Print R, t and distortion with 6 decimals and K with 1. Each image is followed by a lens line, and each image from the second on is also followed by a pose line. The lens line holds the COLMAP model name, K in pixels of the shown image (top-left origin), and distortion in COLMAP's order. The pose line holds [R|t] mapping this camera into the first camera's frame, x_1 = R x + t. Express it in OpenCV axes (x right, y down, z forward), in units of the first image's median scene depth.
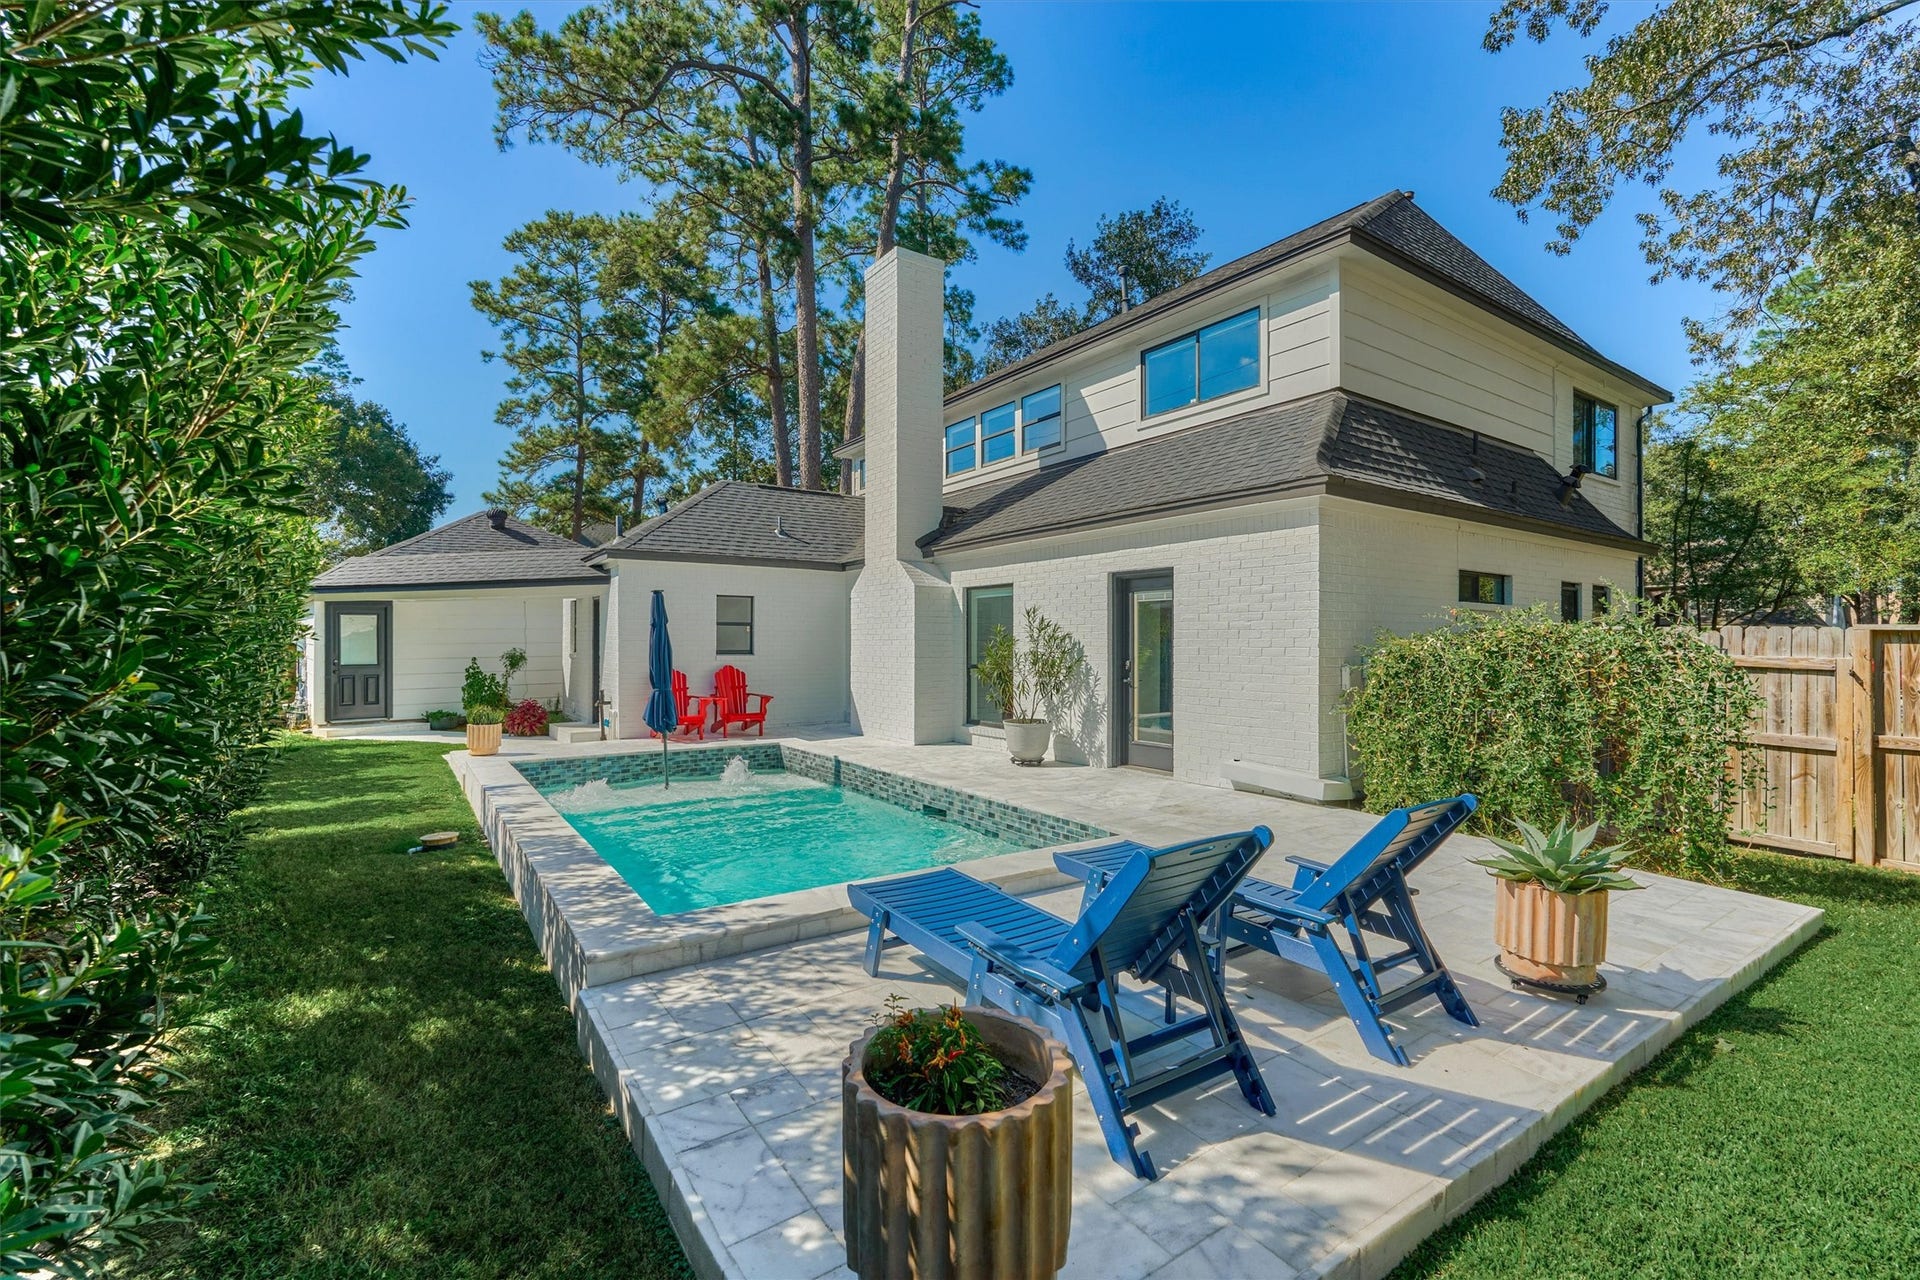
lens RADIAL K [[891.8, 0, 977.5], [0, 891.8, 639.7], [0, 0, 1]] dist [-0.001179, 0.000095]
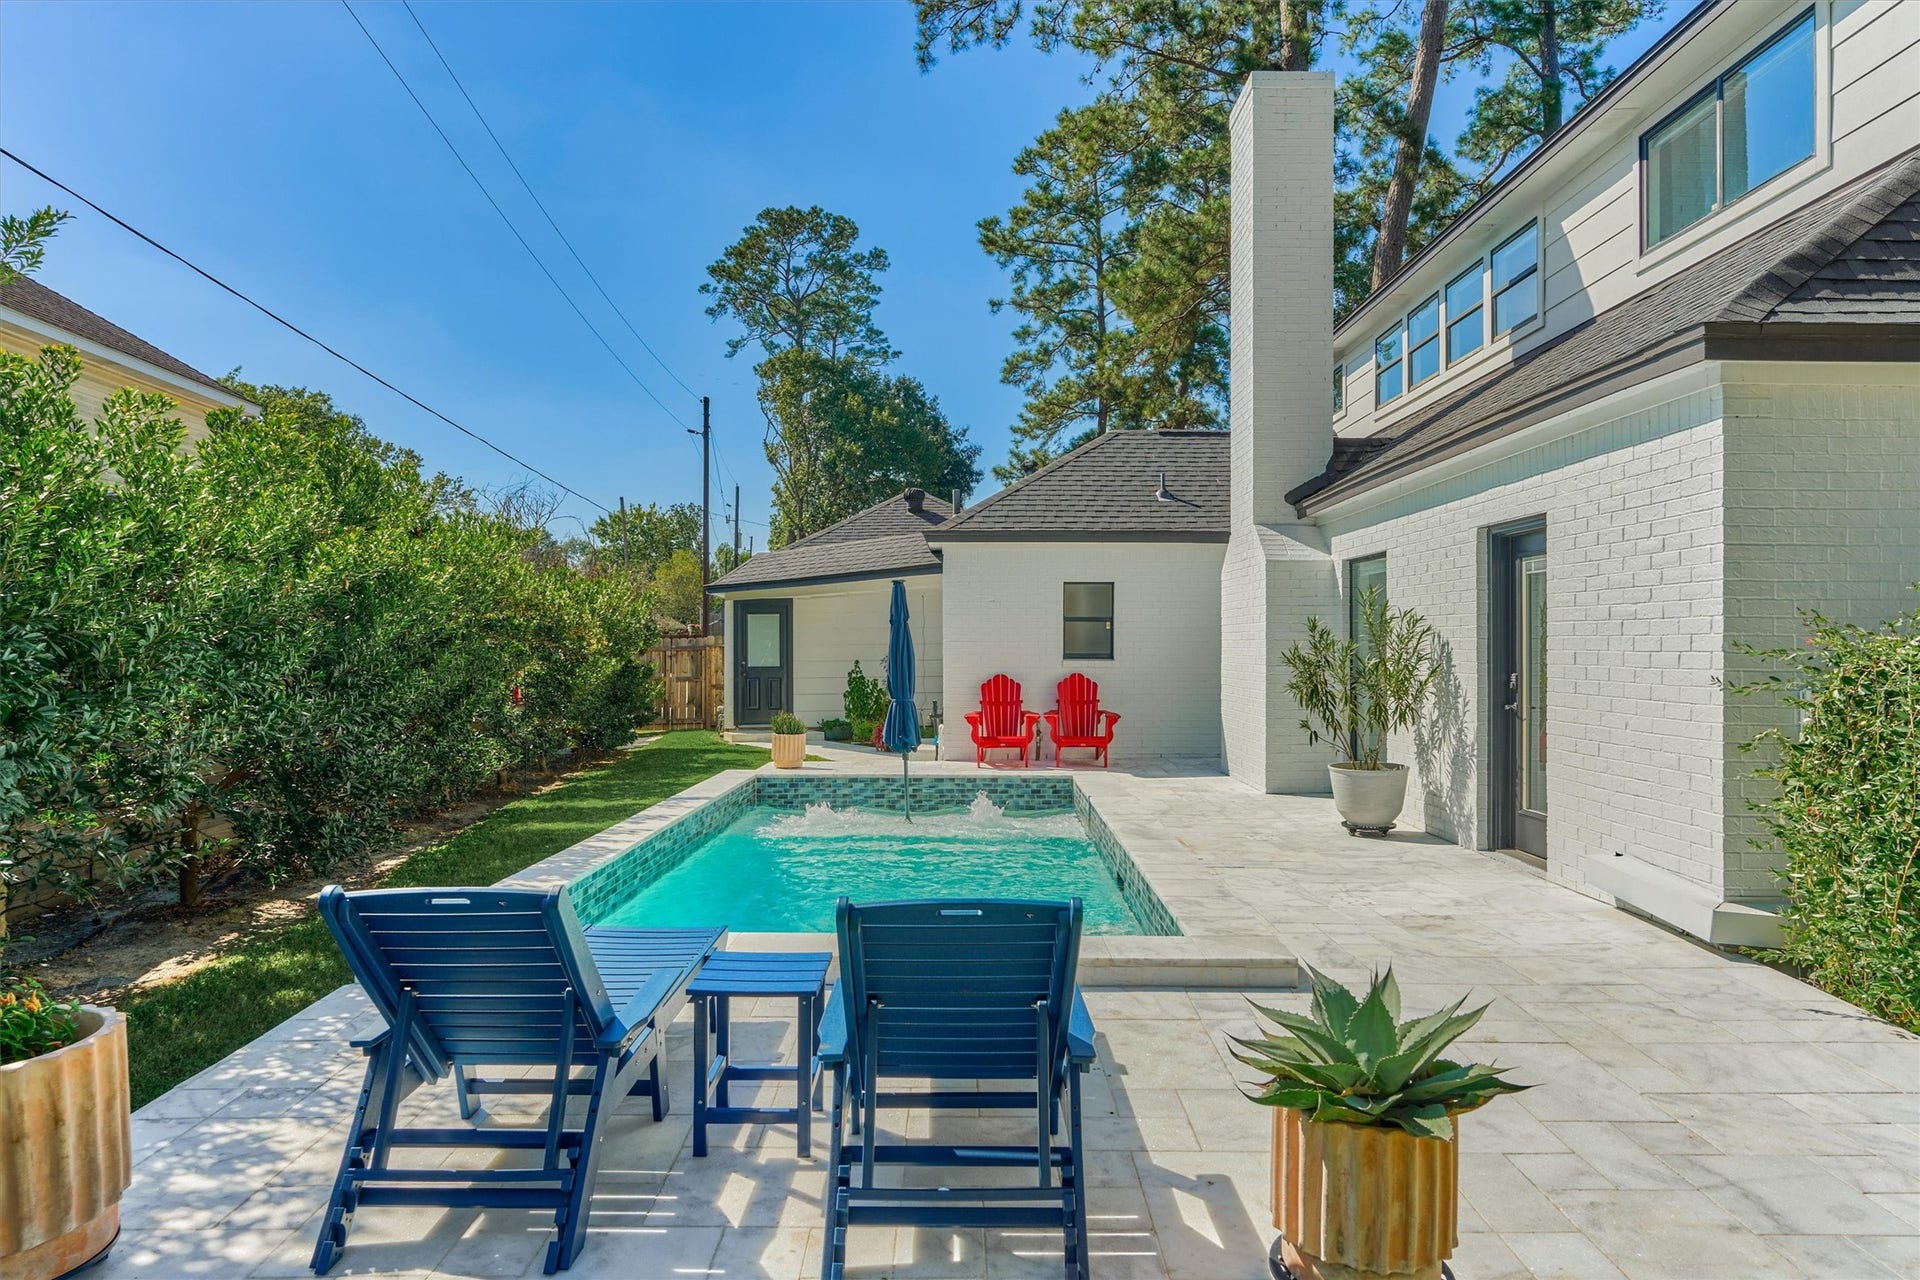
lens RADIAL K [[1236.9, 0, 960.0], [0, 1236.9, 640.0], [0, 0, 1]] dist [0.000375, 0.002686]
pose [[0.802530, -0.002191, -0.596607, 0.122619], [0.002040, 0.999997, -0.000927, 0.000384], [0.596608, -0.000473, 0.802533, 0.038255]]
